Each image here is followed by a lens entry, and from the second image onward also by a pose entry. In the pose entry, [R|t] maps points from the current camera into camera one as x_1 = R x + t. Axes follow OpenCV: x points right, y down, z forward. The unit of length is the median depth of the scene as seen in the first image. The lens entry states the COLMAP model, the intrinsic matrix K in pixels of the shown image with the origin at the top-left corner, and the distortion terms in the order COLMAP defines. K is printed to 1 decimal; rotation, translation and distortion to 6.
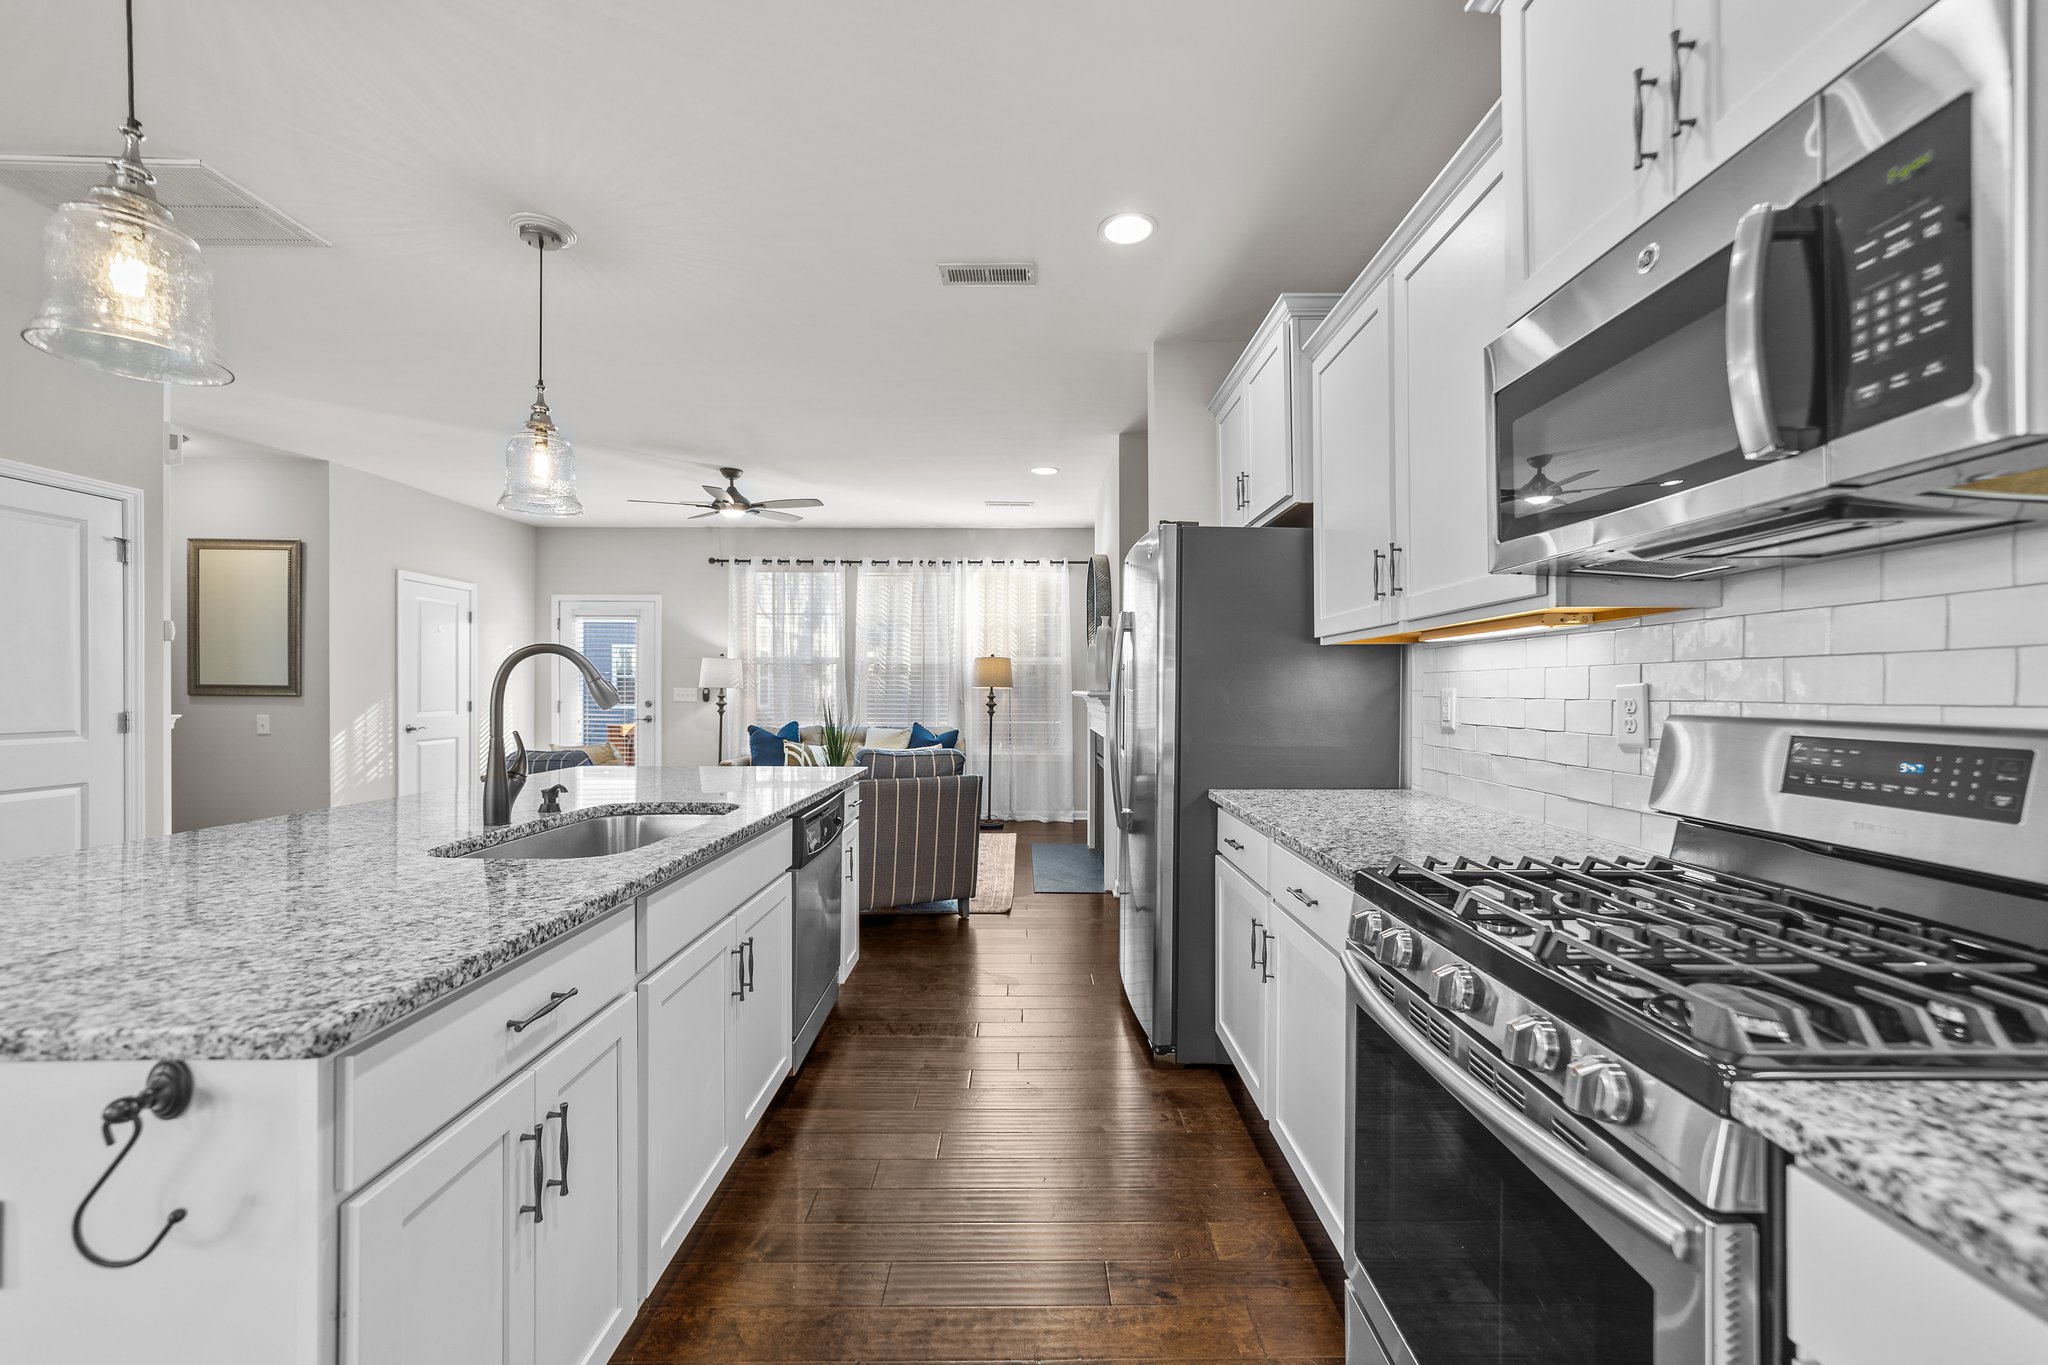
lens RADIAL K [[790.6, 0, 1030.1], [0, 790.6, 694.1], [0, 0, 1]] dist [-0.017783, 0.007771]
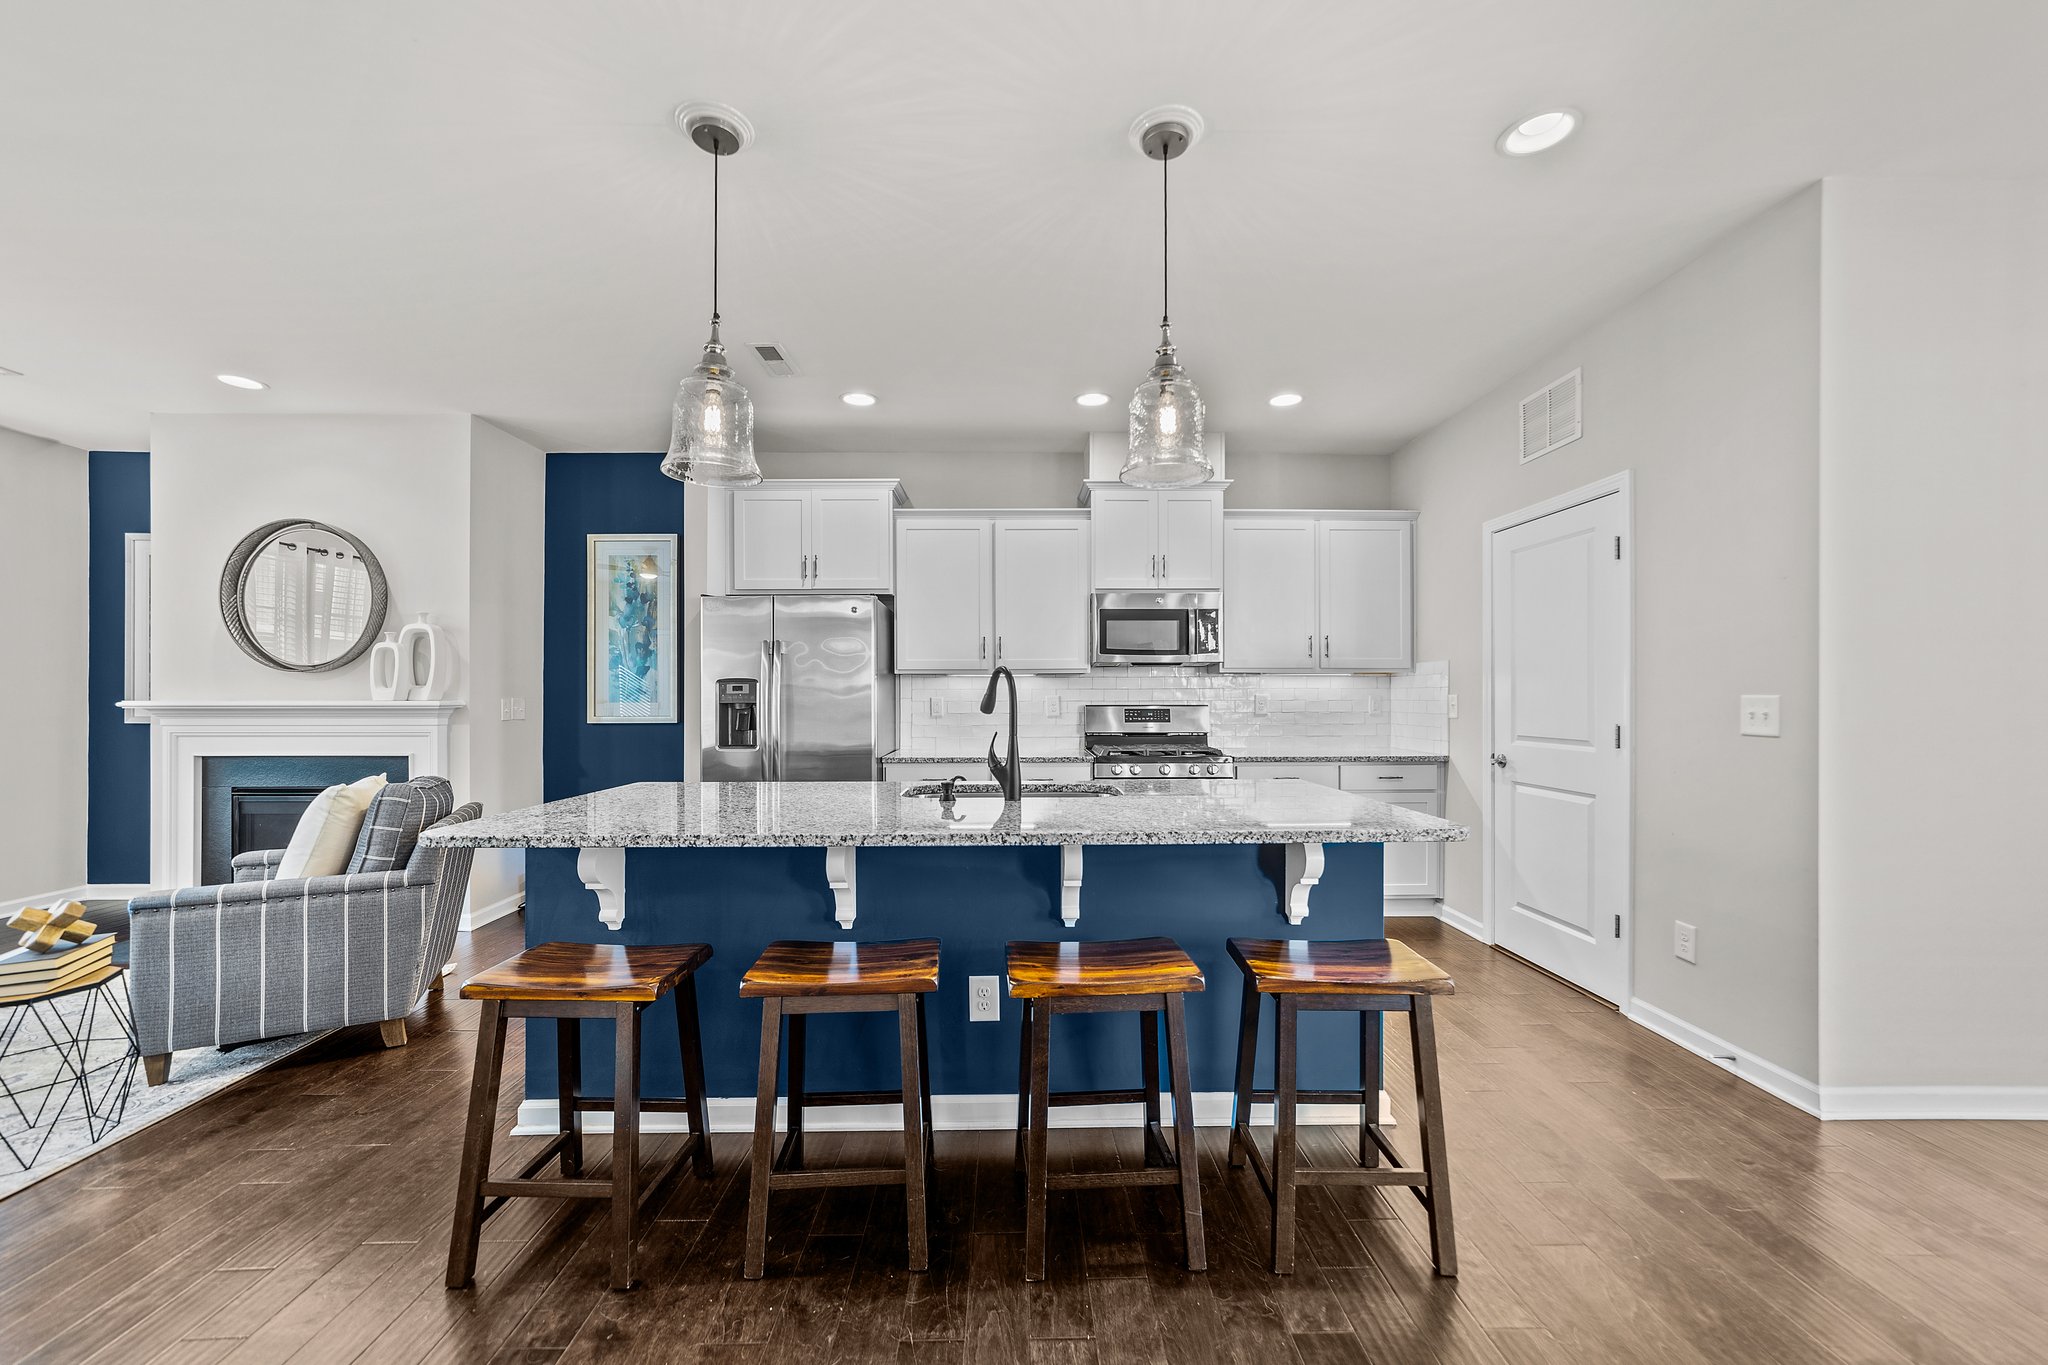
lens RADIAL K [[790.6, 0, 1028.1], [0, 790.6, 694.4], [0, 0, 1]] dist [-0.017783, 0.007771]
pose [[-0.008421, 0.002306, 0.999962, -1.882205], [0.008001, 0.999965, -0.002239, -0.010360], [-0.999933, 0.007982, -0.008439, 0.910678]]
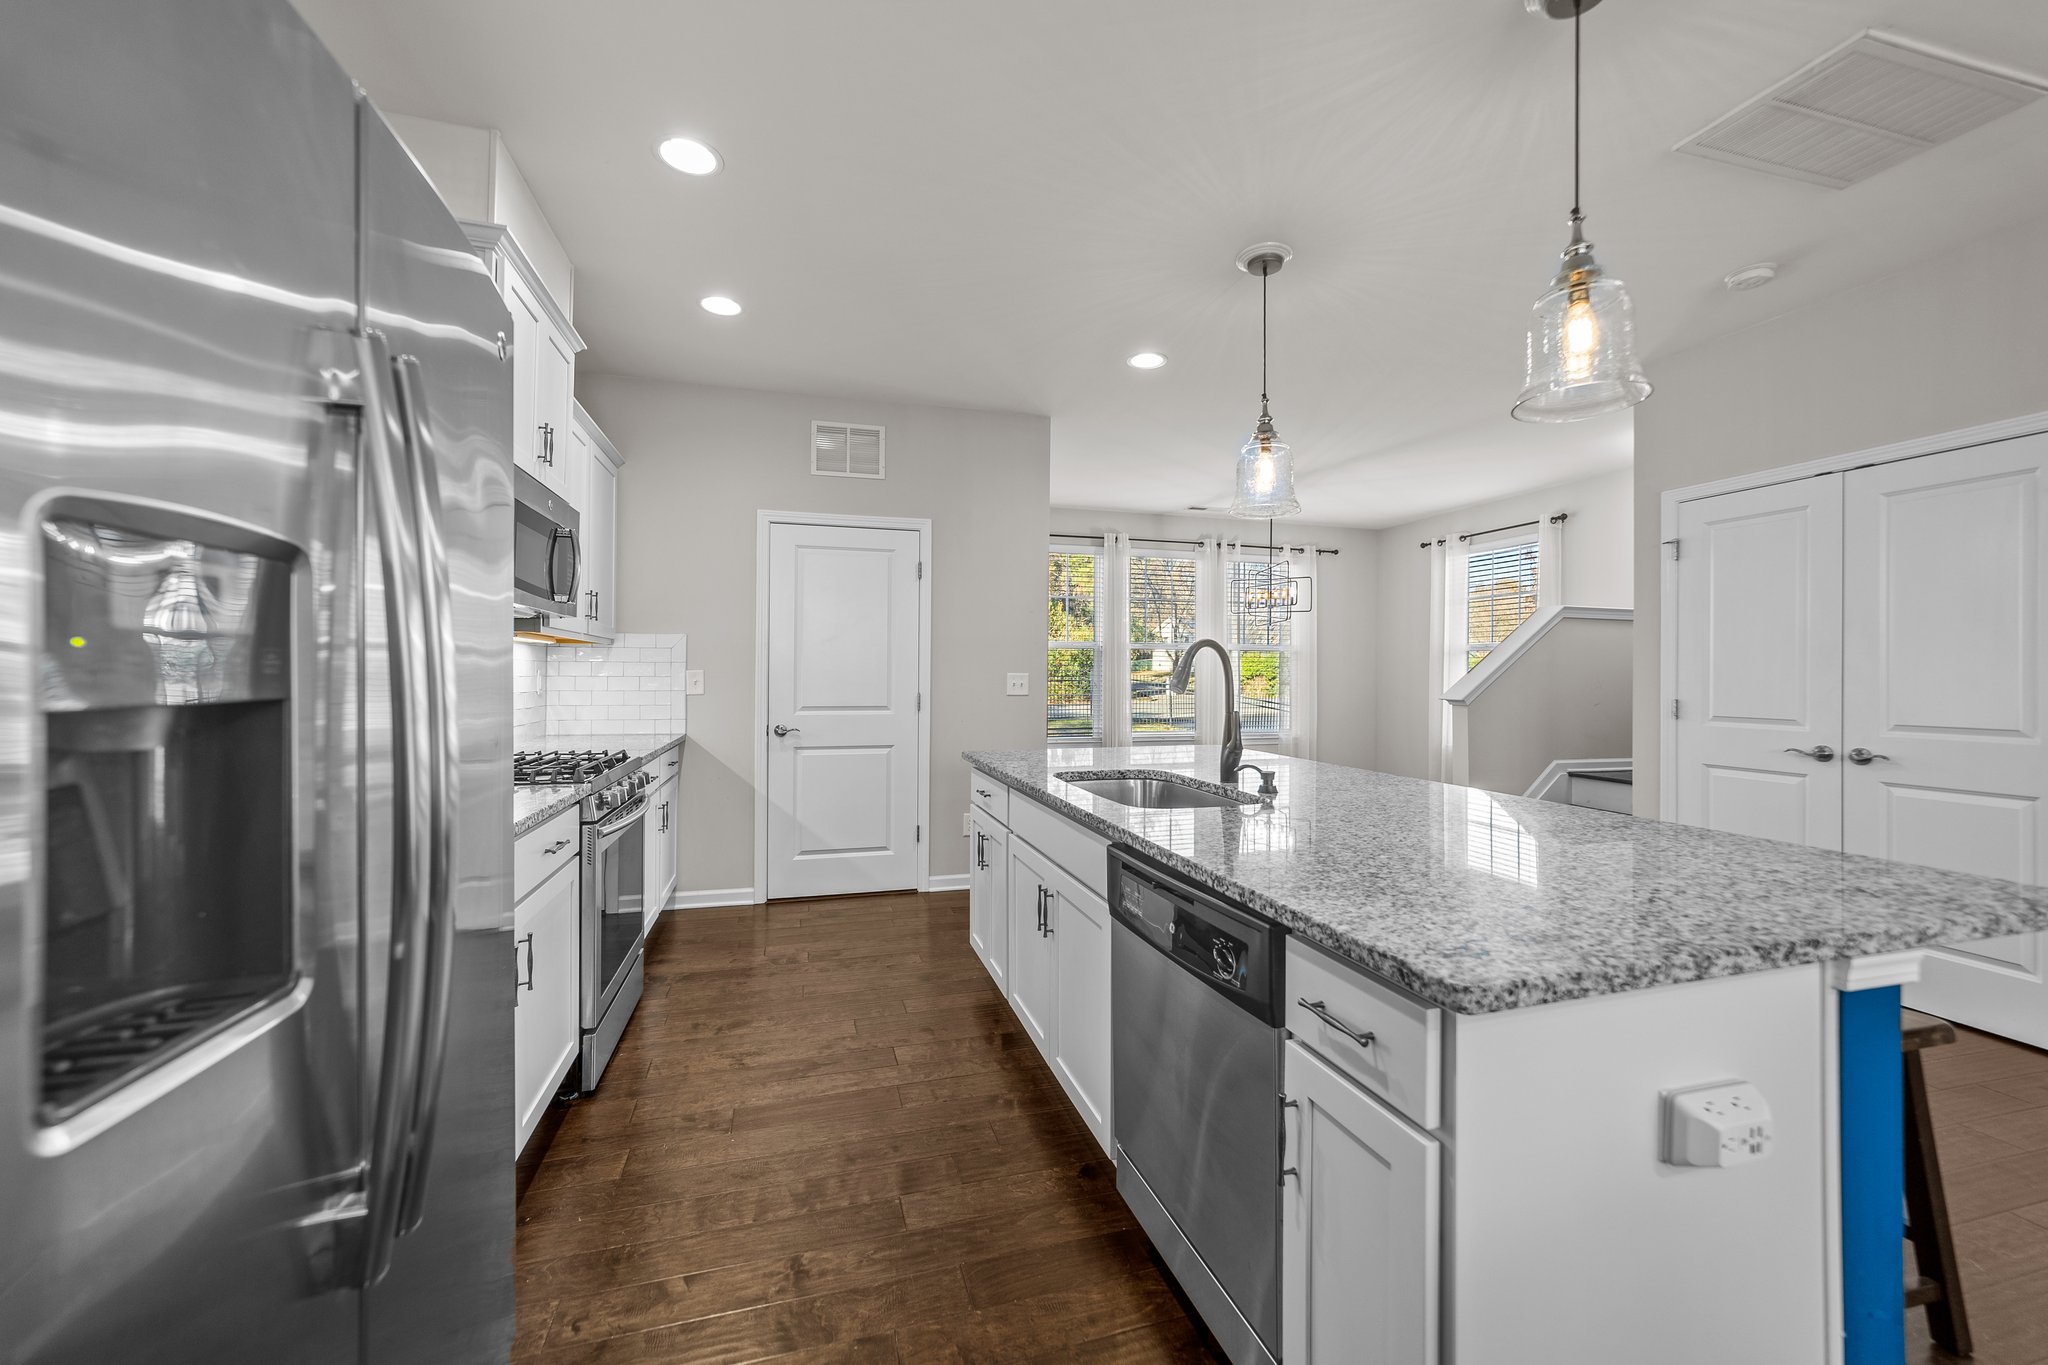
lens RADIAL K [[790.6, 0, 1023.5], [0, 790.6, 670.6], [0, 0, 1]] dist [-0.017783, 0.007771]
pose [[-0.964360, -0.006707, -0.264509, -0.017309], [-0.007067, 0.999975, 0.000409, -0.011424], [0.264500, 0.002264, -0.964383, 1.989010]]
